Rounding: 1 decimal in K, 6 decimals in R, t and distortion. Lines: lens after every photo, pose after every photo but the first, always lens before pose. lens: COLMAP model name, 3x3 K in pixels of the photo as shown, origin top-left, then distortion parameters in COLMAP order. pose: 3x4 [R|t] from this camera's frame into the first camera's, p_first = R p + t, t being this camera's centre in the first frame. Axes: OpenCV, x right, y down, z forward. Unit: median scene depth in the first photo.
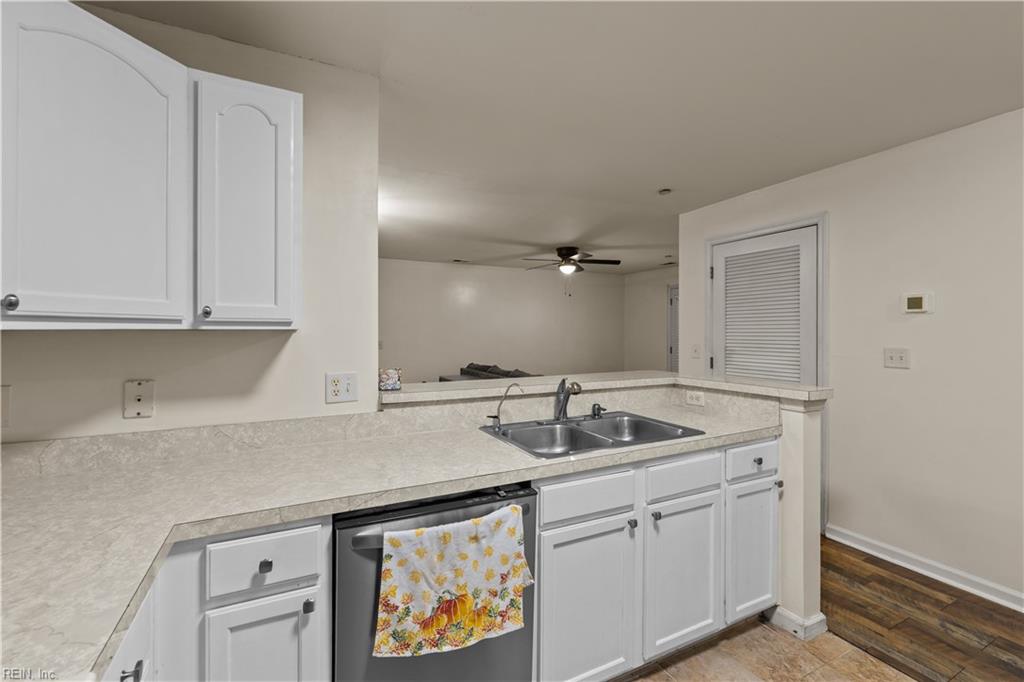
lens RADIAL K [[445.7, 0, 516.8], [0, 445.7, 335.6], [0, 0, 1]] dist [0.004130, -0.001489]
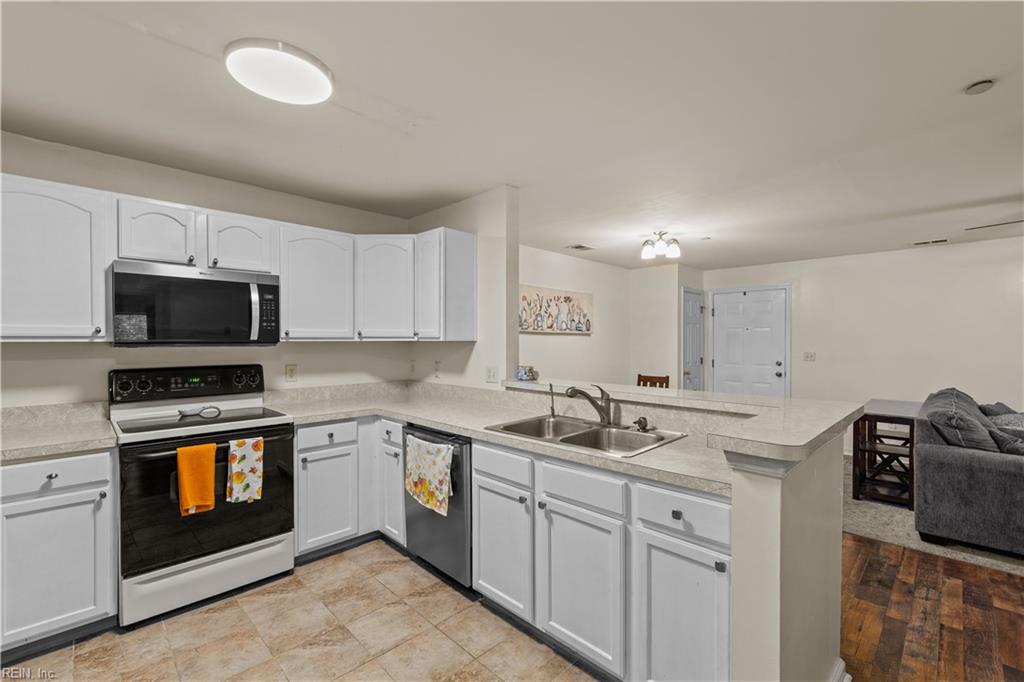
lens RADIAL K [[445.7, 0, 515.1], [0, 445.7, 347.0], [0, 0, 1]] dist [0.004130, -0.001489]
pose [[0.306930, 0.015212, -0.951610, 1.705986], [-0.008577, 0.999876, 0.013217, -0.018591], [0.951693, 0.004106, 0.307022, 0.724247]]
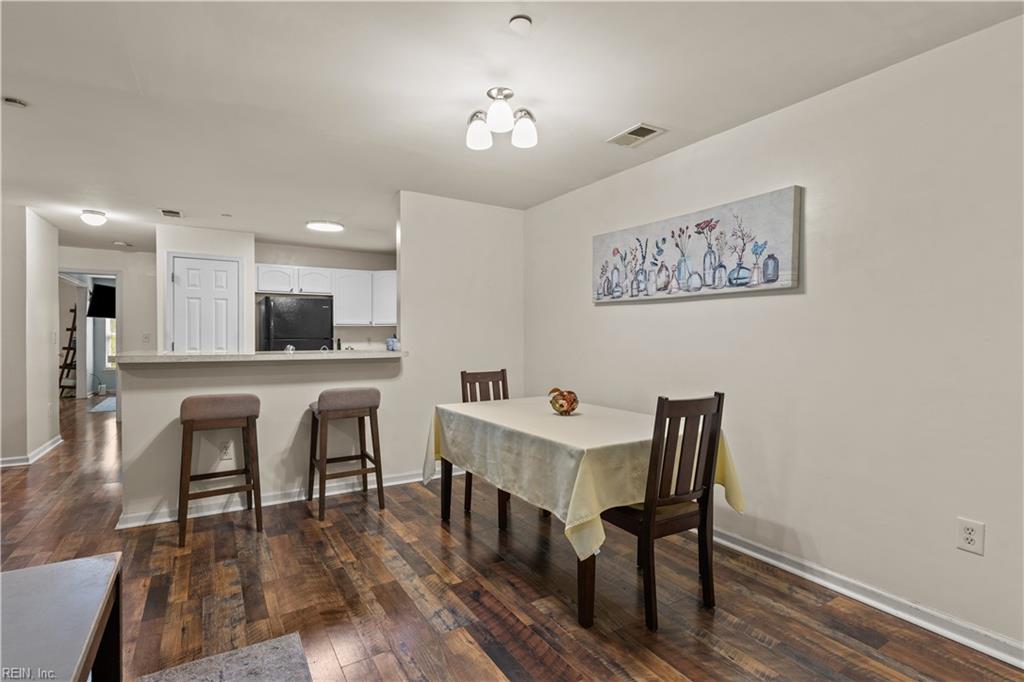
lens RADIAL K [[495.9, 0, 520.6], [0, 495.9, 339.8], [0, 0, 1]] dist [0.001855, 0.000265]
pose [[-0.995641, 0.004714, -0.093144, -0.914096], [0.003581, 0.999918, 0.012326, 0.074856], [0.093194, 0.011939, -0.995576, 4.478748]]
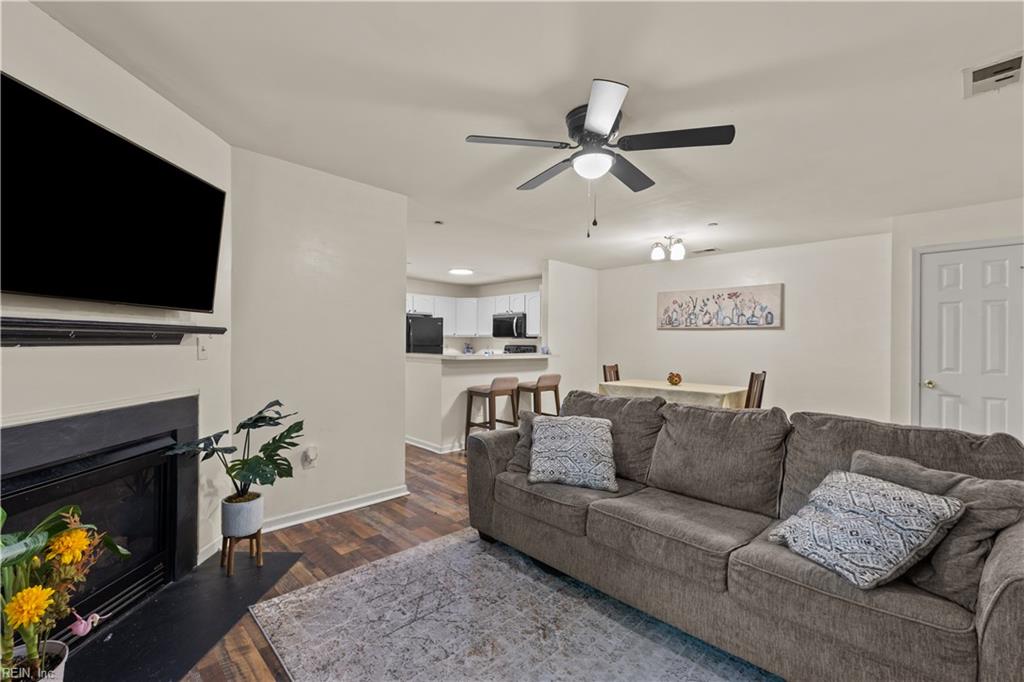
lens RADIAL K [[445.7, 0, 516.1], [0, 445.7, 342.4], [0, 0, 1]] dist [0.004130, -0.001489]
pose [[-0.948246, -0.006172, -0.317476, 1.289129], [-0.007910, 0.999960, 0.004186, 0.041092], [0.317437, 0.006480, -0.948257, 5.662039]]
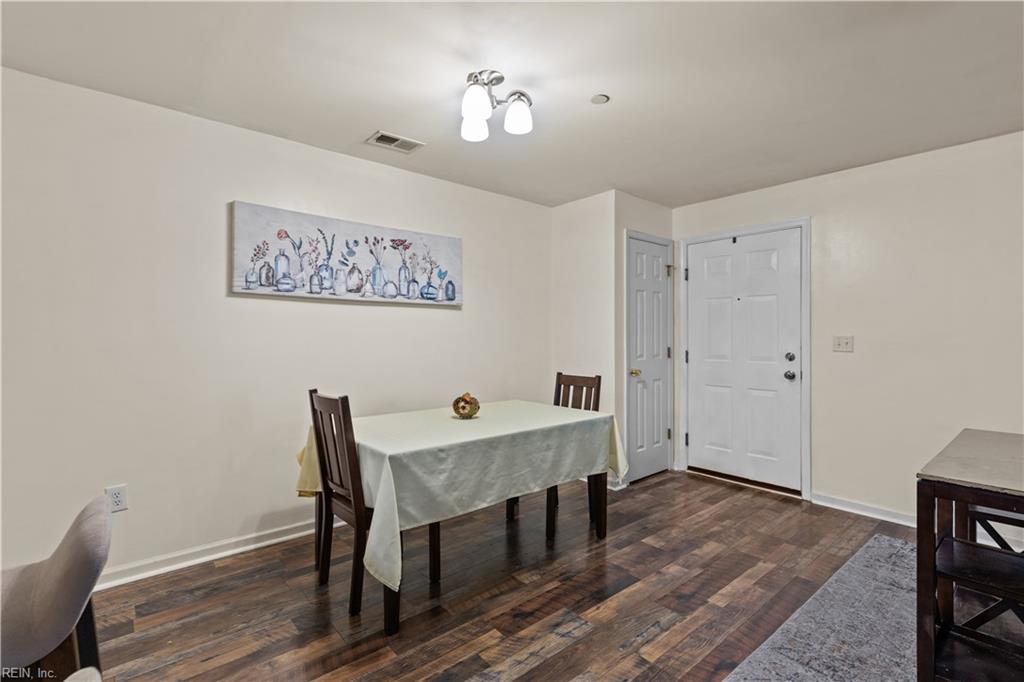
lens RADIAL K [[467.9, 0, 509.8], [0, 467.9, 337.7], [0, 0, 1]] dist [0.004377, 0.000553]
pose [[0.232447, 0.010350, -0.972554, 0.545326], [-0.008195, 0.999929, 0.008682, 0.061998], [0.972575, 0.005952, 0.232515, 2.374813]]
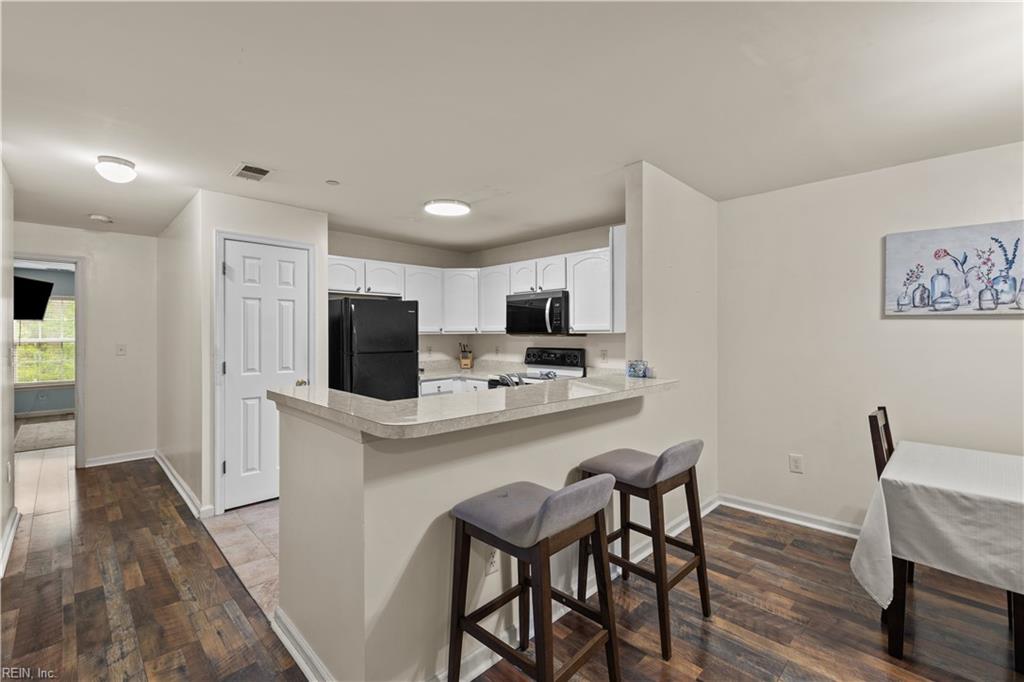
lens RADIAL K [[445.7, 0, 515.0], [0, 445.7, 333.4], [0, 0, 1]] dist [0.004130, -0.001489]
pose [[-0.949697, 0.005365, -0.313123, 0.696890], [0.003132, 0.999966, 0.007634, -0.035713], [0.313153, 0.006269, -0.949682, 3.150650]]
